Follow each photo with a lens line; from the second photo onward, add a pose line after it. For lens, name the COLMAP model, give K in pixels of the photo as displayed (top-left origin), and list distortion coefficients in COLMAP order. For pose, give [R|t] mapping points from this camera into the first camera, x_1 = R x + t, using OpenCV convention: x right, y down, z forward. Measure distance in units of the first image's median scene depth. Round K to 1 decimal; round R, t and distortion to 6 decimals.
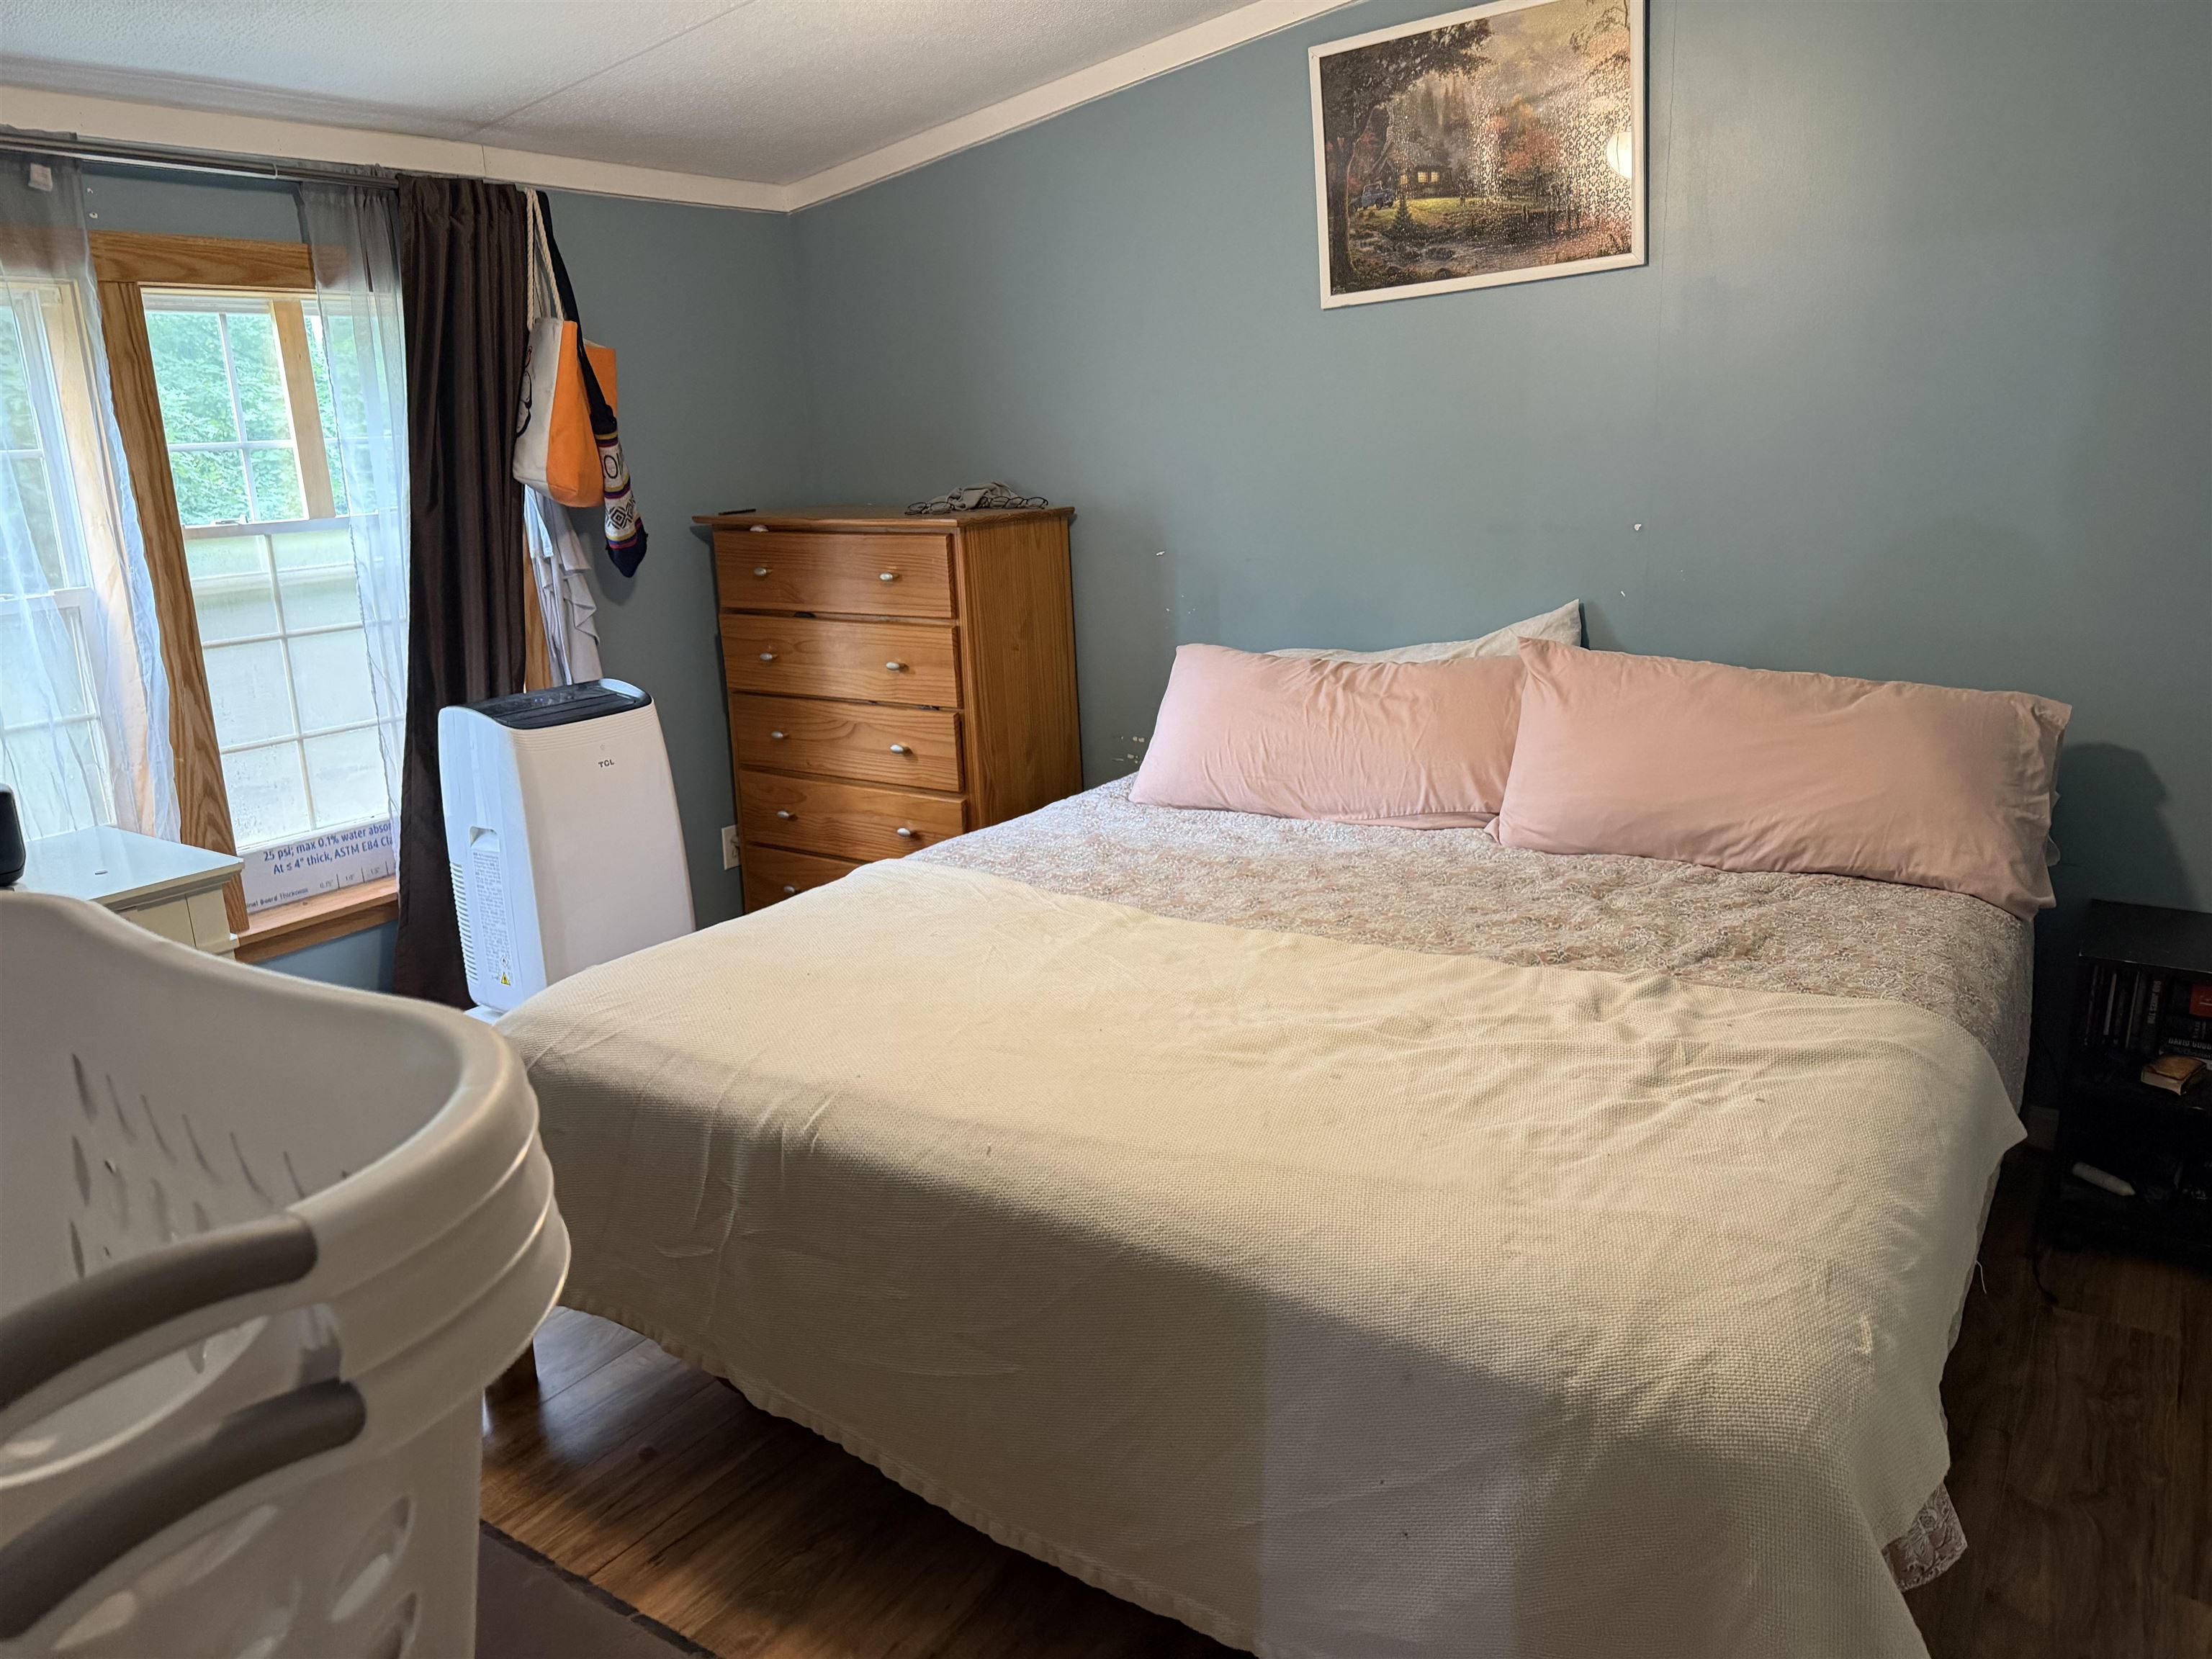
lens RADIAL K [[1574.6, 0, 1103.4], [0, 1574.6, 829.5], [0, 0, 1]] dist [0.044737, -0.062626]
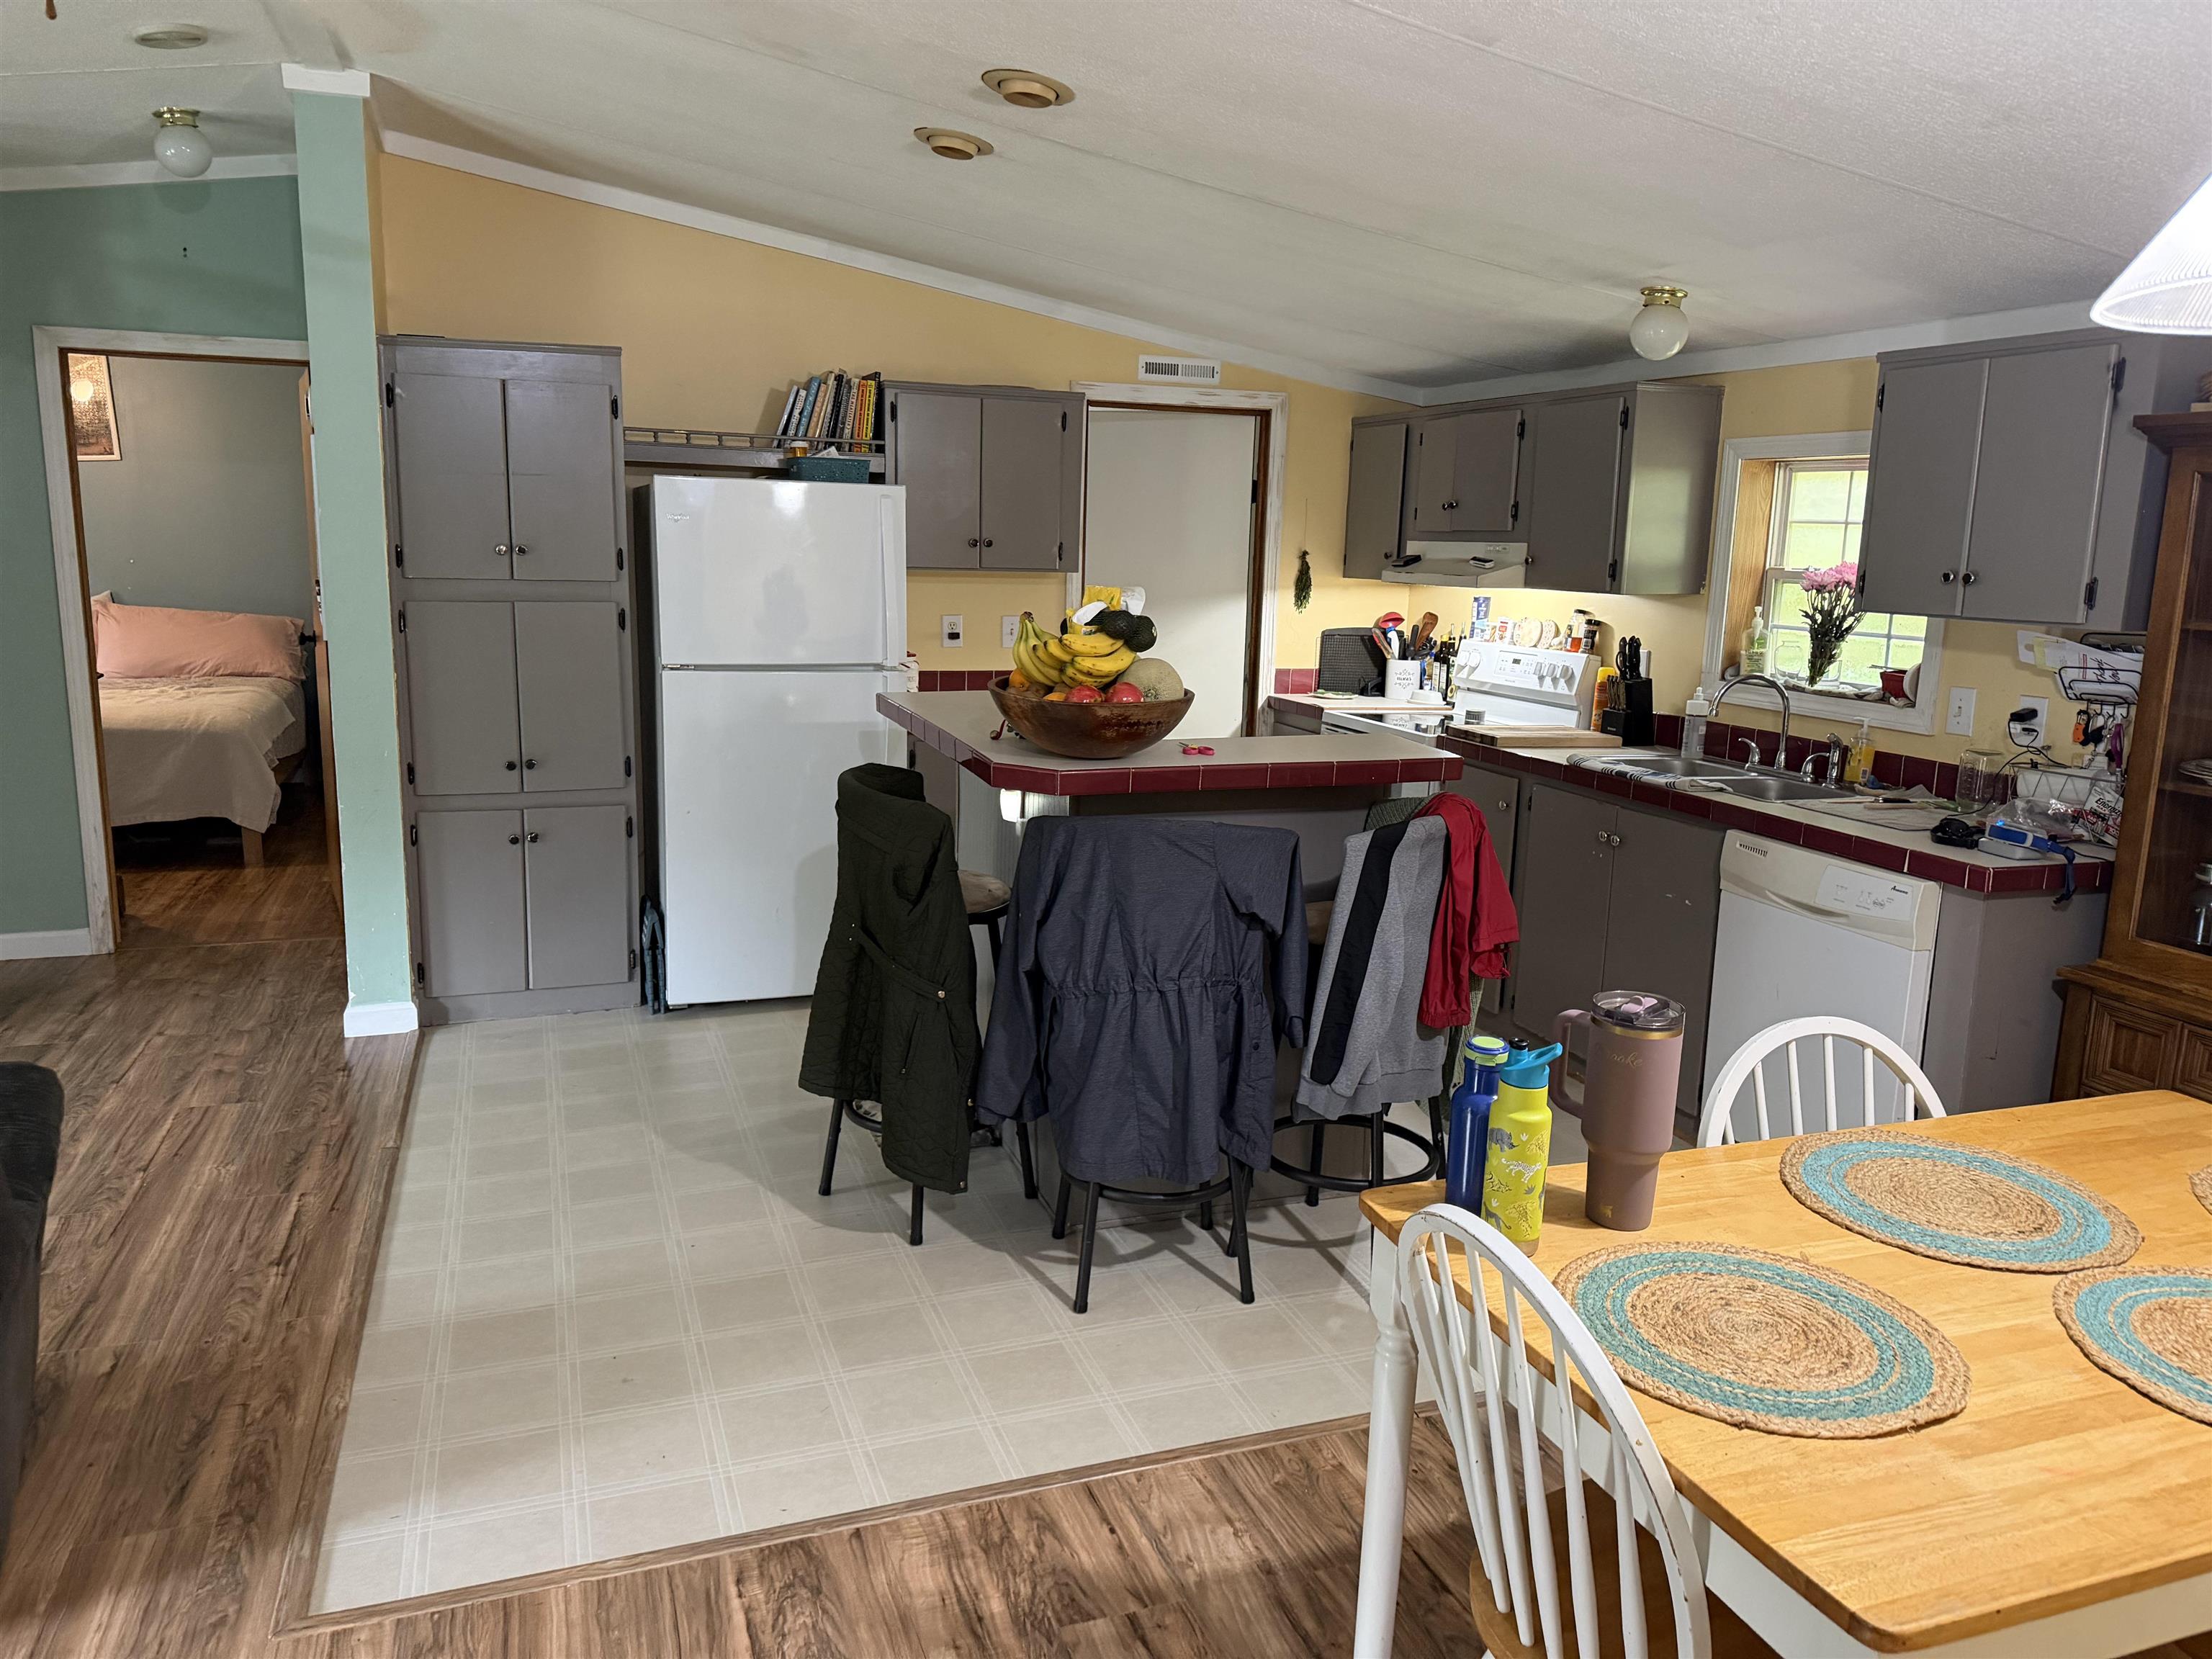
lens RADIAL K [[1574.6, 0, 1098.7], [0, 1574.6, 810.6], [0, 0, 1]] dist [0.044737, -0.062626]
pose [[0.593955, -0.094785, 0.798895, -0.963564], [0.156892, 0.987616, 0.000530, 0.529082], [-0.789051, 0.125025, 0.601471, -2.015742]]
